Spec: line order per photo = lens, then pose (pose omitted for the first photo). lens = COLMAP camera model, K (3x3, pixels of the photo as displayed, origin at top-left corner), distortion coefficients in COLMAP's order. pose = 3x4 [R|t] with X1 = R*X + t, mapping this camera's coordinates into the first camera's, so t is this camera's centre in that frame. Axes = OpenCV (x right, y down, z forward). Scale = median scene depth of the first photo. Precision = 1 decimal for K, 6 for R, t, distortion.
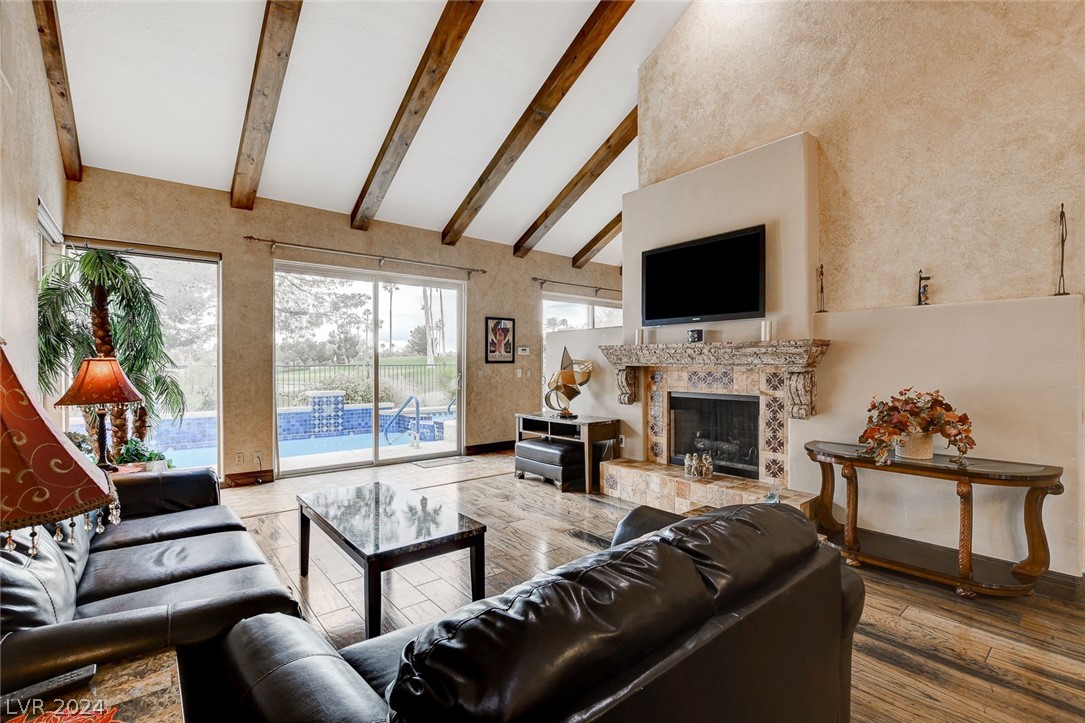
lens RADIAL K [[480.4, 0, 542.5], [0, 480.4, 361.5], [0, 0, 1]] dist [-0.008451, 0.000212]
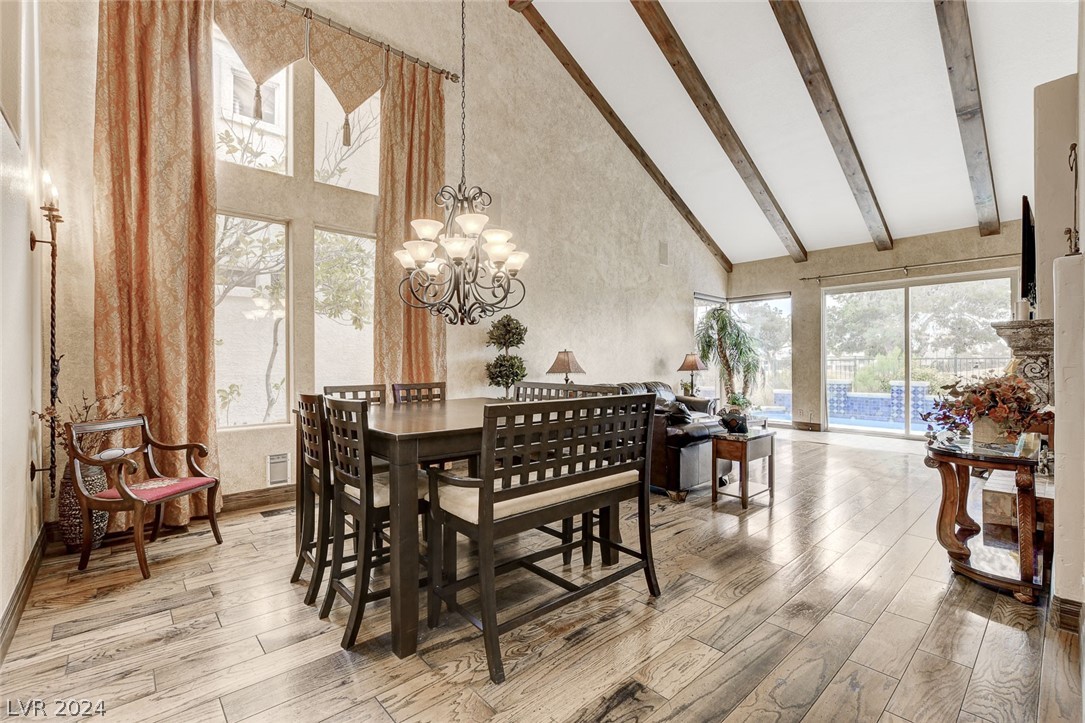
lens RADIAL K [[480.4, 0, 542.5], [0, 480.4, 361.5], [0, 0, 1]] dist [-0.008451, 0.000212]
pose [[0.057066, 0.000549, -0.998370, 0.954534], [0.008343, 0.999965, 0.001026, 0.014354], [0.998336, -0.008388, 0.057060, 0.012491]]
